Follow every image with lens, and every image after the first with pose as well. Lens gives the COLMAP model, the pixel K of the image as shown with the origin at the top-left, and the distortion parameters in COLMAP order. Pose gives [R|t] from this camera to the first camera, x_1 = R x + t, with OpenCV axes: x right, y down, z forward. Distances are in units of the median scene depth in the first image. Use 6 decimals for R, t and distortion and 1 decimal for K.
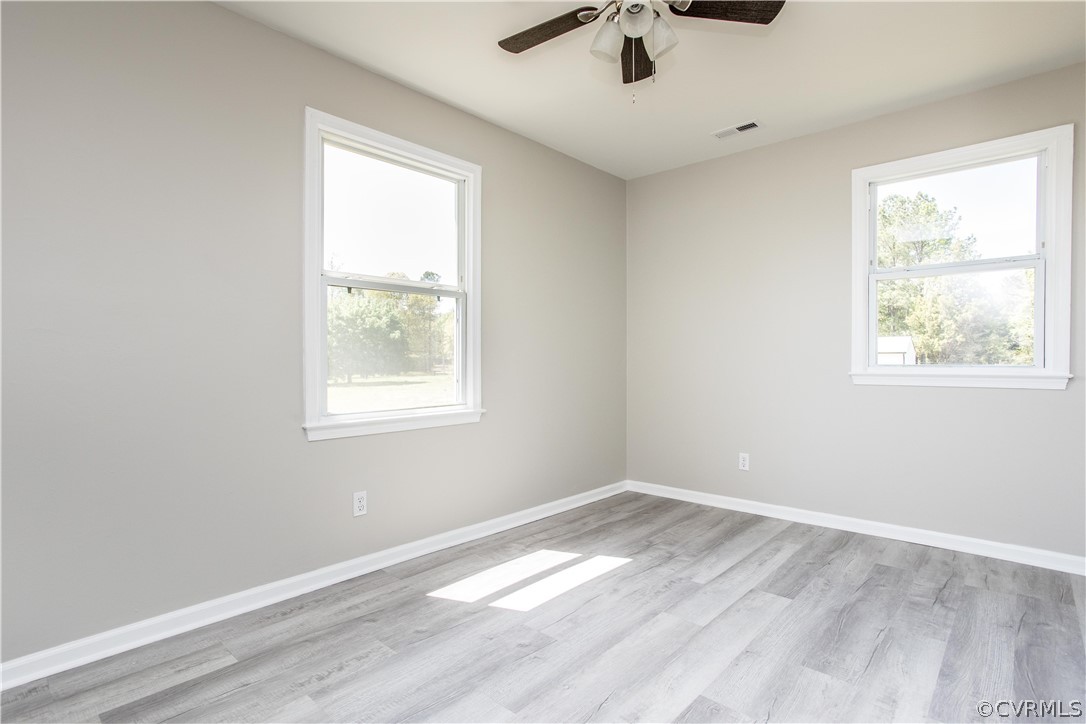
lens RADIAL K [[556.8, 0, 542.3], [0, 556.8, 366.8], [0, 0, 1]] dist [-0.033934, 0.008885]
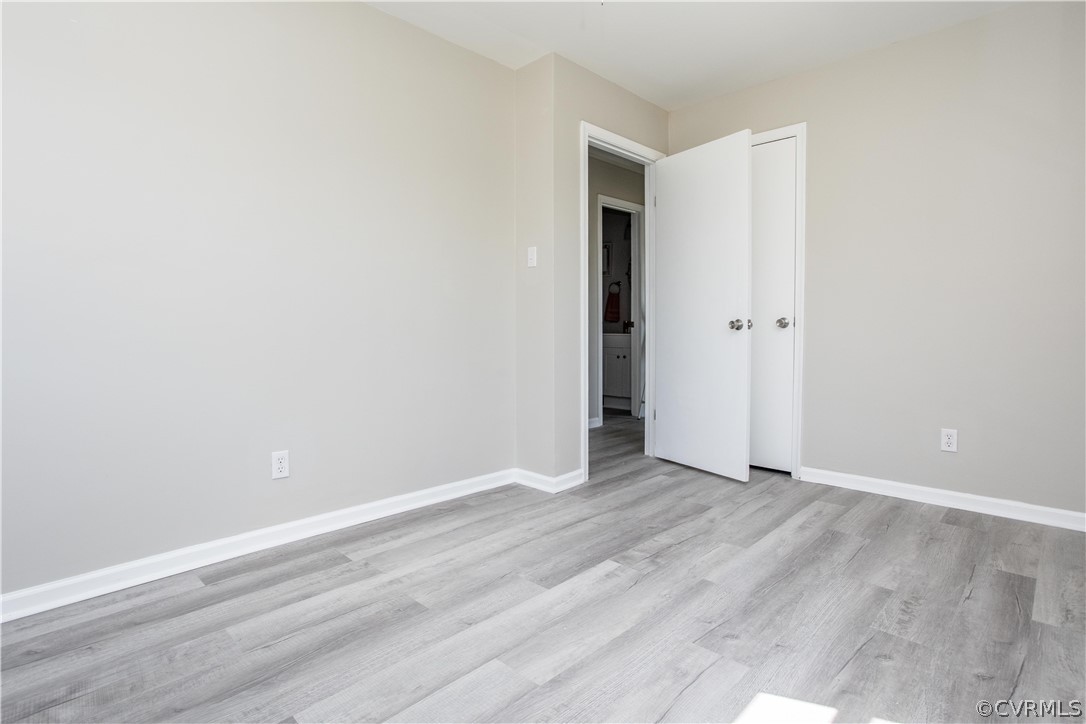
lens RADIAL K [[556.8, 0, 541.2], [0, 556.8, 356.4], [0, 0, 1]] dist [-0.033934, 0.008885]
pose [[-0.998991, 0.003173, 0.044800, 0.209227], [0.005961, 0.998044, 0.062233, 0.032855], [-0.044515, 0.062437, -0.997056, 1.783623]]
